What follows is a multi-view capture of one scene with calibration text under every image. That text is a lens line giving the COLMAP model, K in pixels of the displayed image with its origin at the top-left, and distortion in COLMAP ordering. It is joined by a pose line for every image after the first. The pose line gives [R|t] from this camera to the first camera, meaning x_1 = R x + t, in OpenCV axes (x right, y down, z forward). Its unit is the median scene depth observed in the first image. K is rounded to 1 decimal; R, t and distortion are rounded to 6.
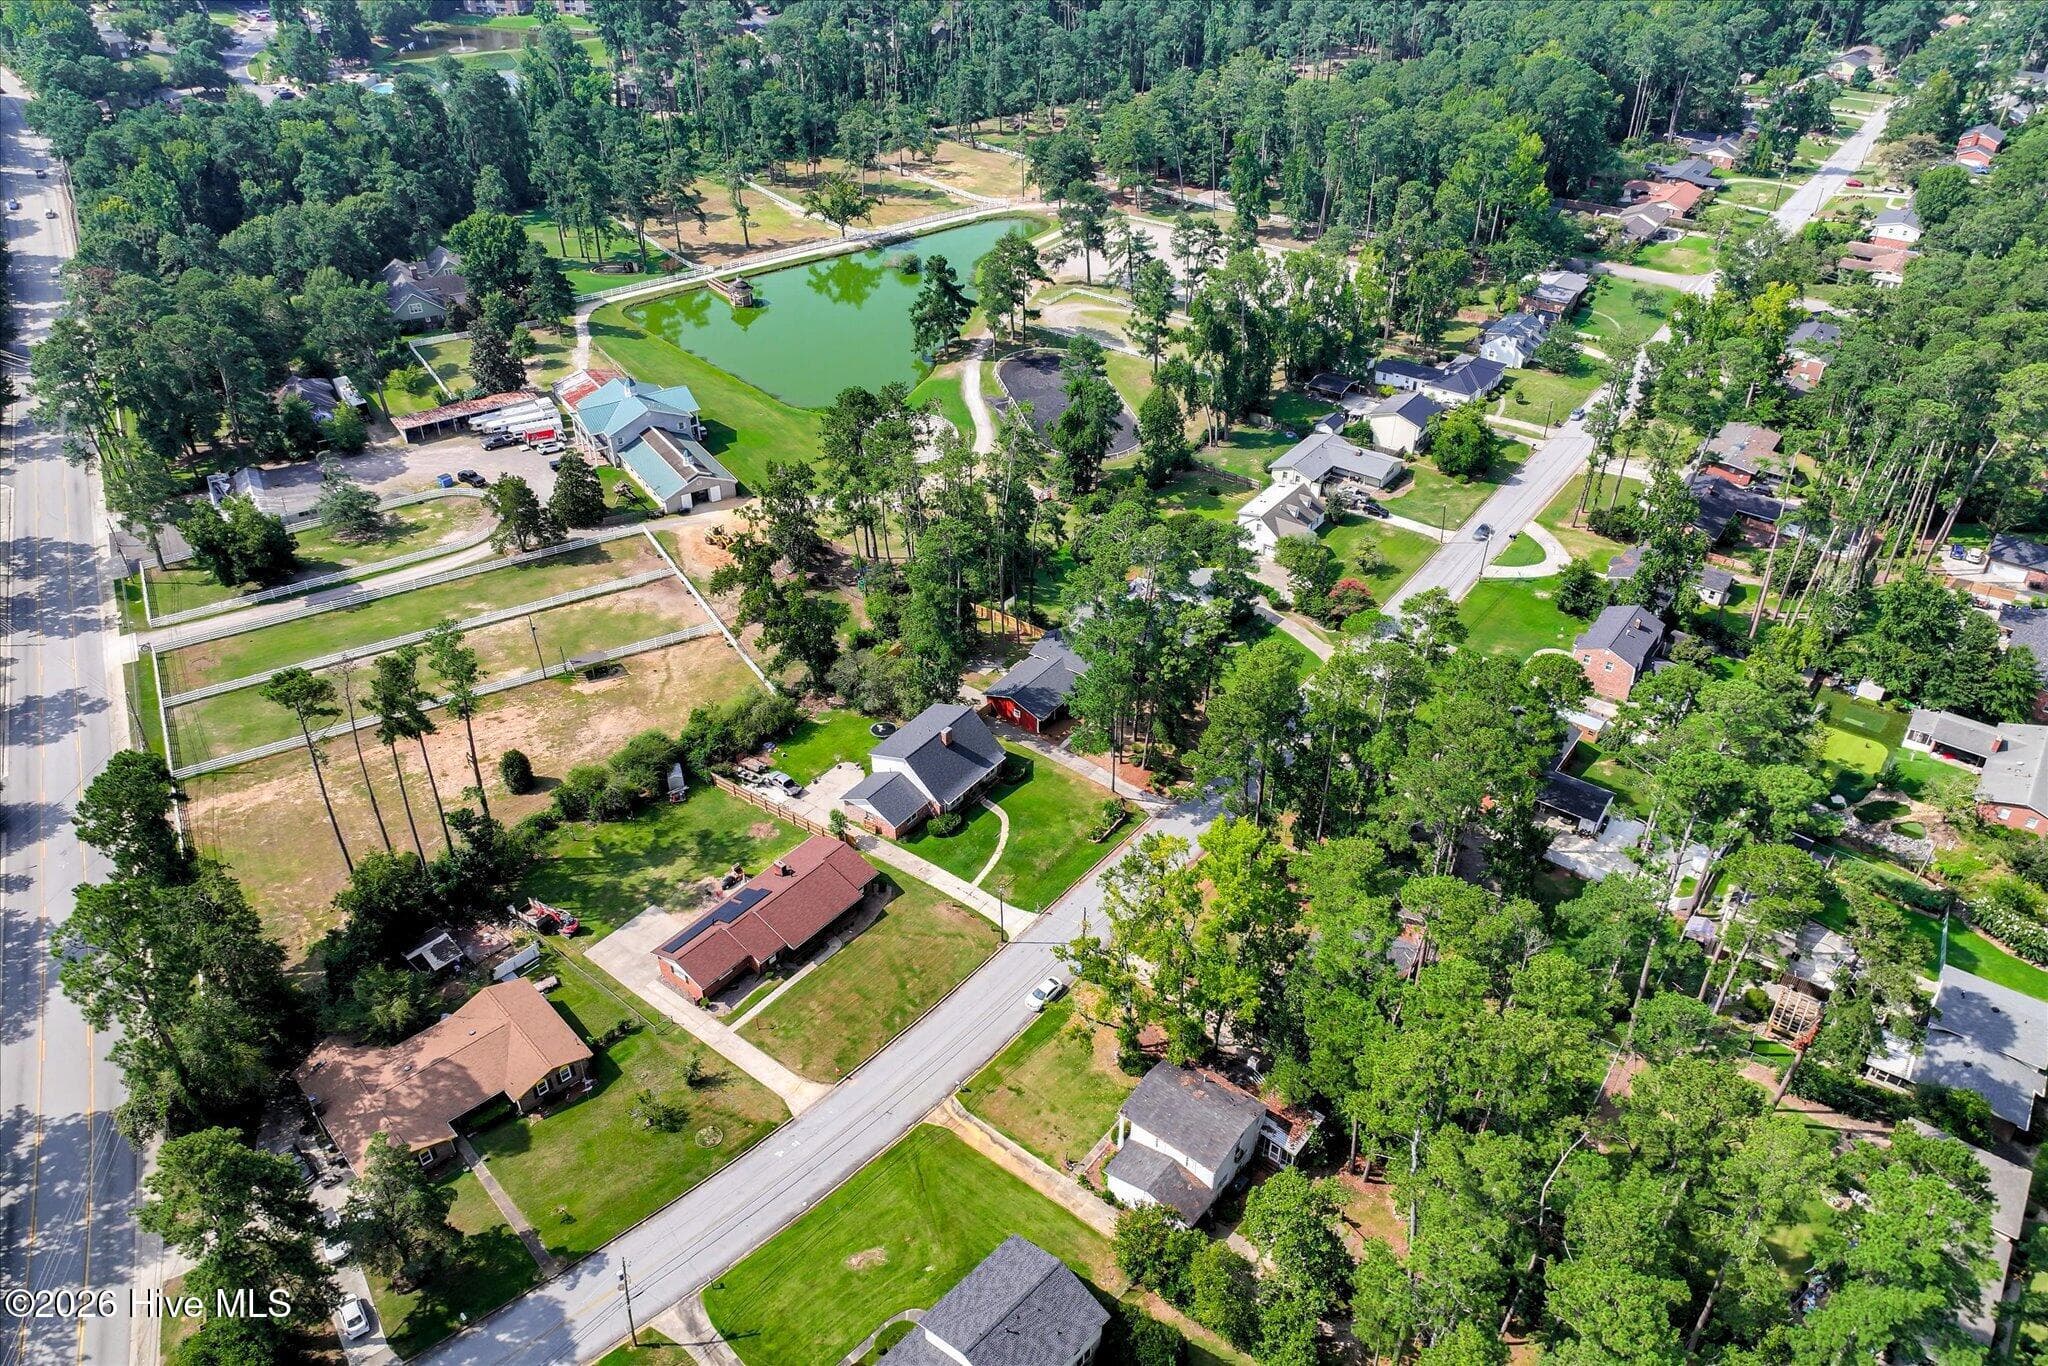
lens RADIAL K [[1438.7, 0, 1032.6], [0, 1438.7, 683.1], [0, 0, 1]] dist [-0.000233, 0.010556]
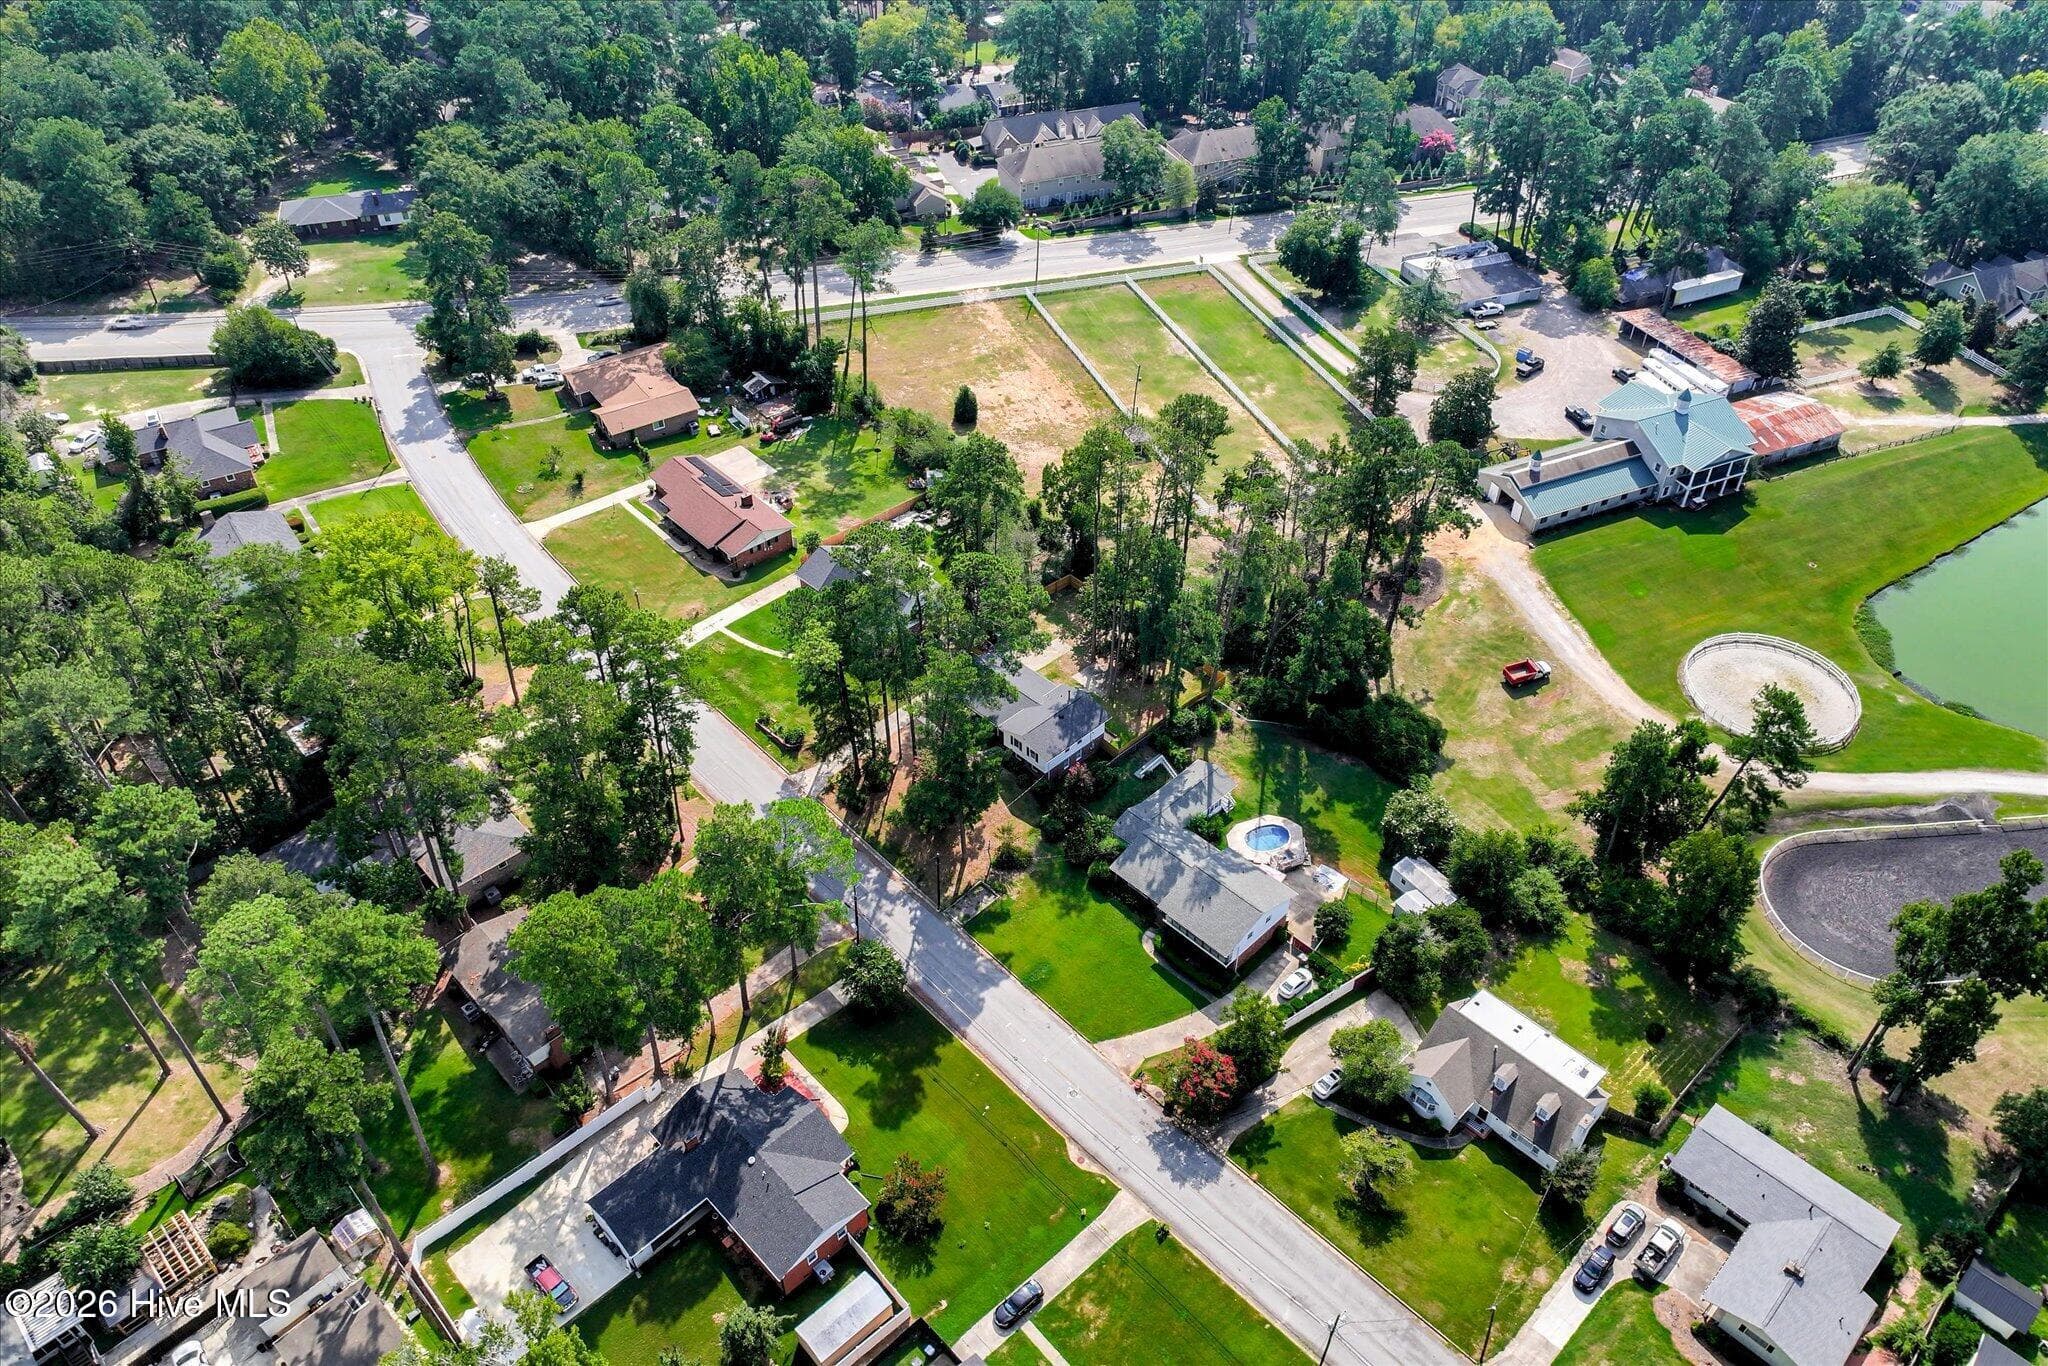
lens RADIAL K [[1438.7, 0, 1032.6], [0, 1438.7, 683.1], [0, 0, 1]] dist [-0.000233, 0.010556]
pose [[-0.160320, 0.647869, -0.744690, 0.524409], [-0.568099, 0.556403, 0.606365, -0.436810], [0.807193, 0.520270, 0.278851, 0.618655]]
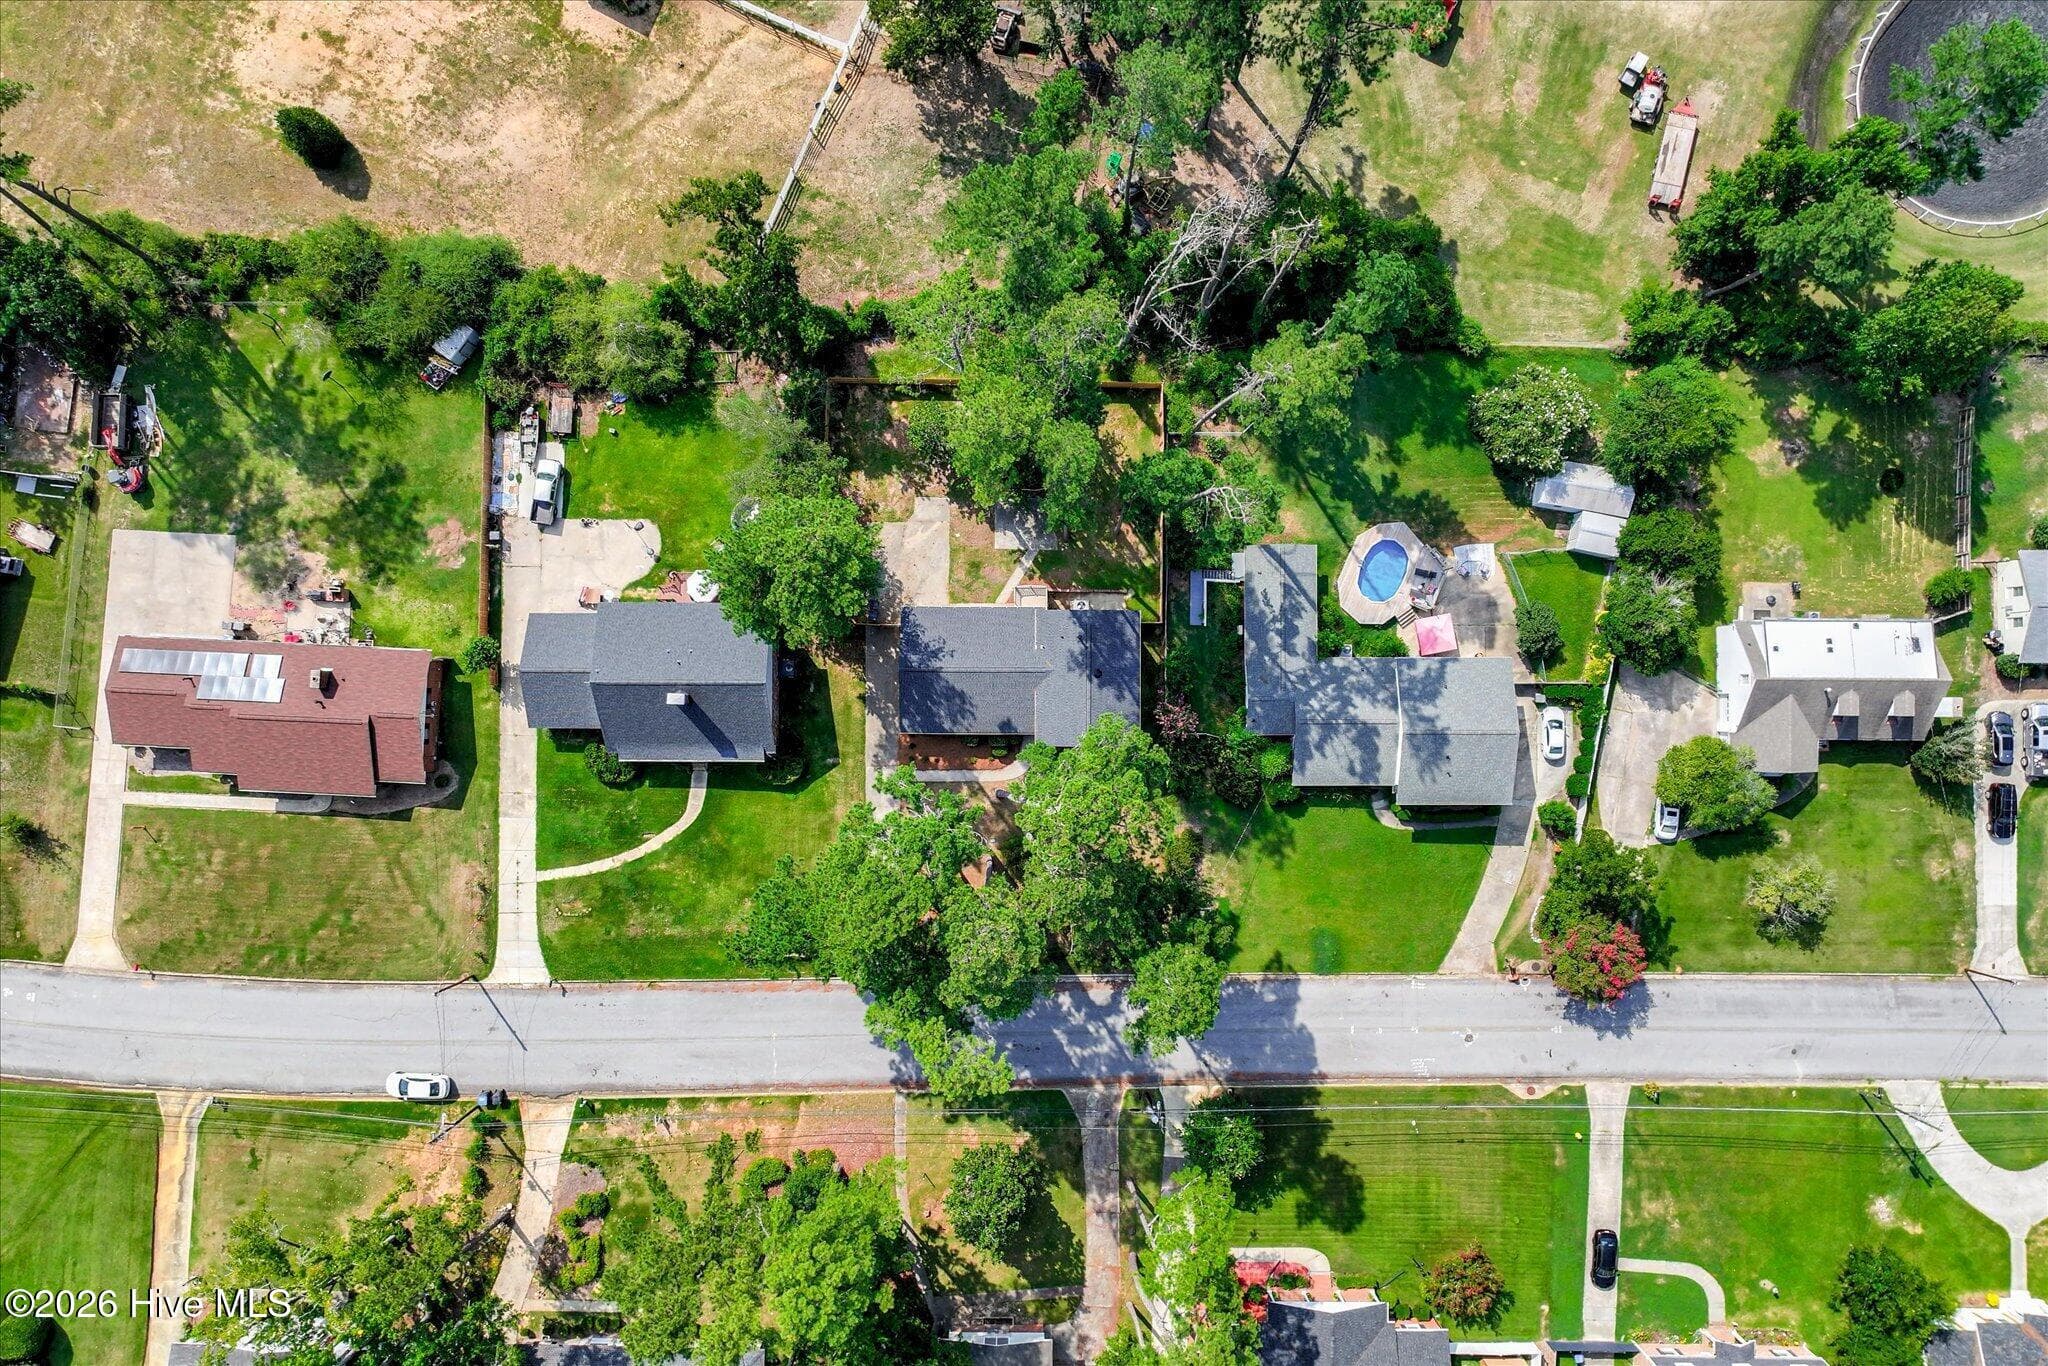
lens RADIAL K [[1438.7, 0, 1032.6], [0, 1438.7, 683.1], [0, 0, 1]] dist [-0.000233, 0.010556]
pose [[0.587129, 0.809415, -0.011217, 0.021729], [-0.463995, 0.347860, 0.814679, -0.386310], [0.663316, -0.473118, 0.579803, 0.546533]]
